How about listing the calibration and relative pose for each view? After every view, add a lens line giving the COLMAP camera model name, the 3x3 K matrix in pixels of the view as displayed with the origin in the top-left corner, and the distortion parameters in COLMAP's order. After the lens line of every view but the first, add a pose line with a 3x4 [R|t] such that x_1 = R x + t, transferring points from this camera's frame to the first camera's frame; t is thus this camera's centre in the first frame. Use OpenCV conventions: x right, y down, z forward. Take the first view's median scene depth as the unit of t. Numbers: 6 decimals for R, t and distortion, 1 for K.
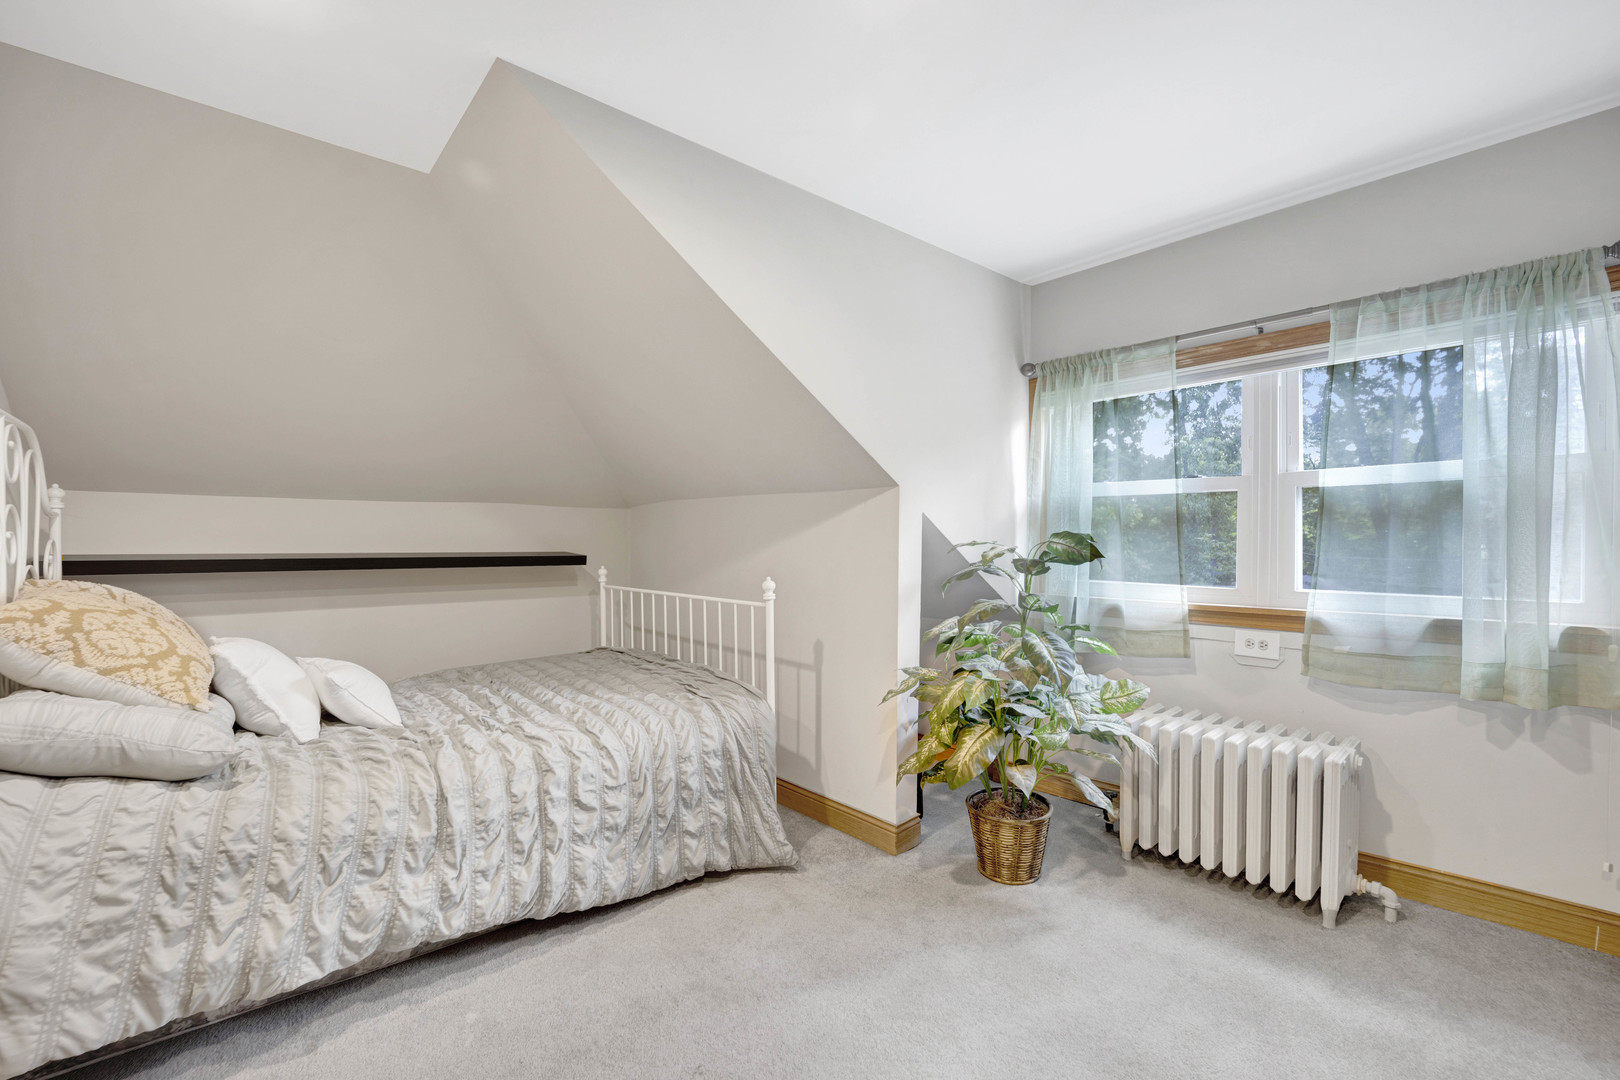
lens RADIAL K [[681.4, 0, 808.3], [0, 681.4, 552.6], [0, 0, 1]] dist [-0.014861, -0.000905]
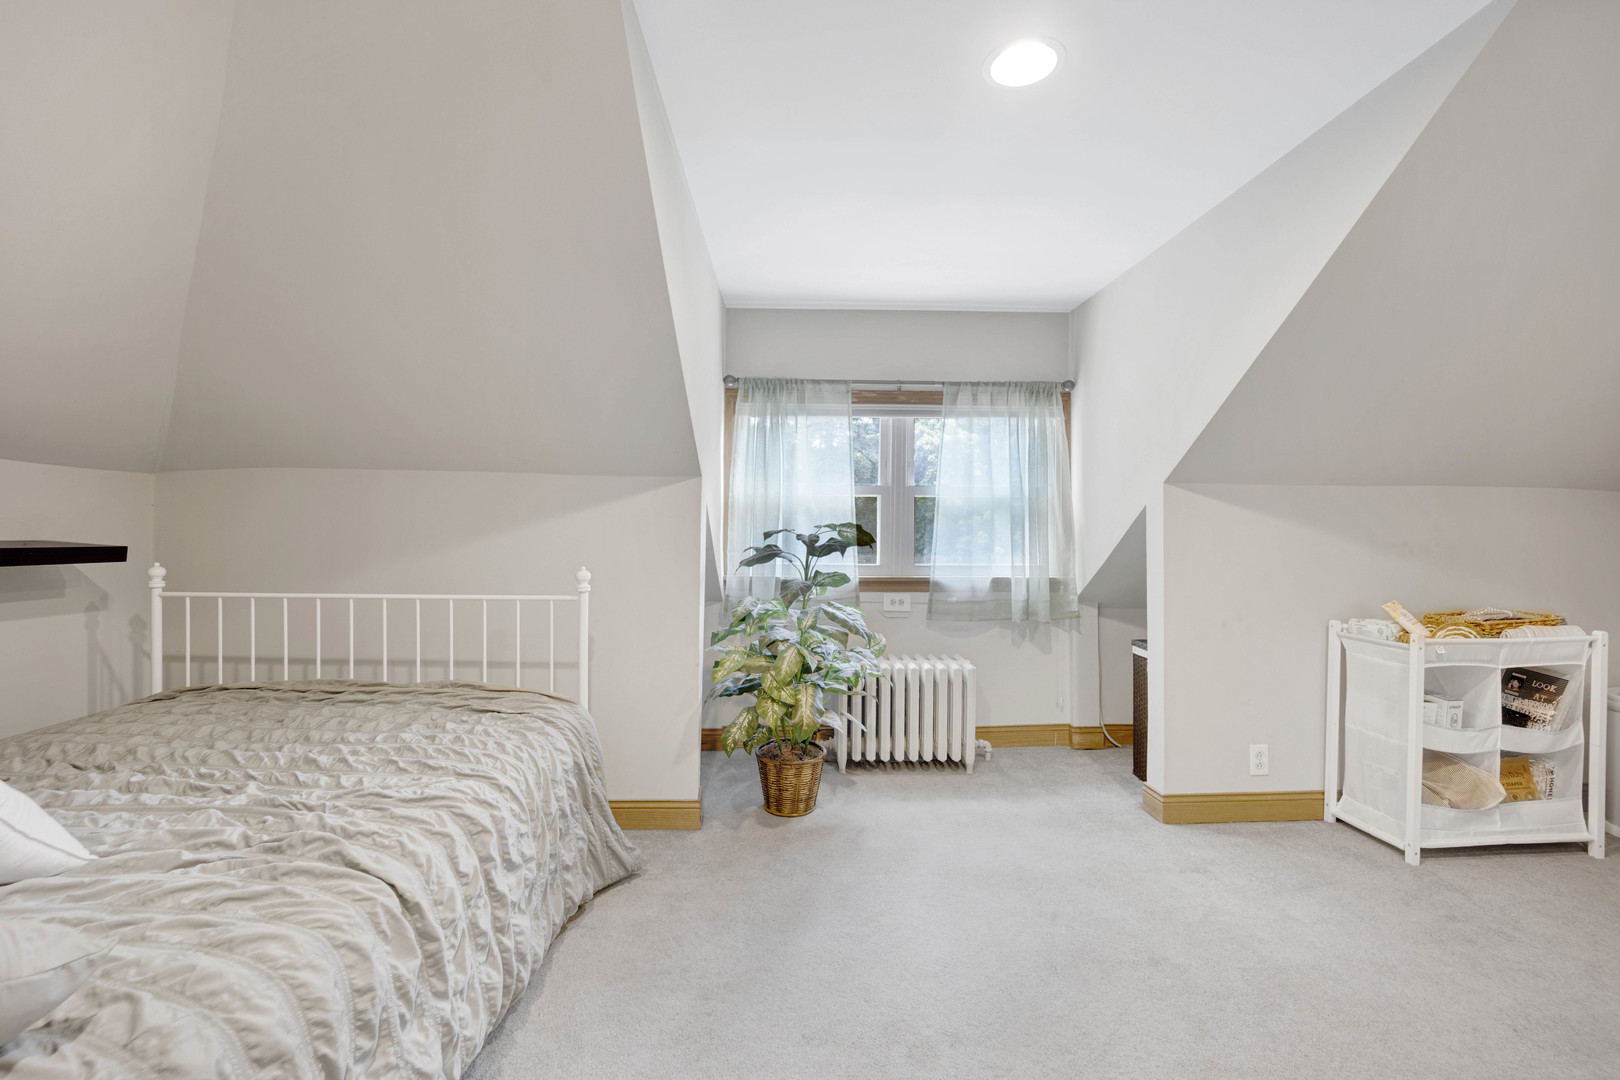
lens RADIAL K [[681.4, 0, 804.0], [0, 681.4, 533.4], [0, 0, 1]] dist [-0.014861, -0.000905]
pose [[0.652645, 0.005926, 0.757641, -0.627985], [0.003629, 0.999933, -0.010948, 0.002411], [-0.757655, 0.009894, 0.652580, 0.211404]]
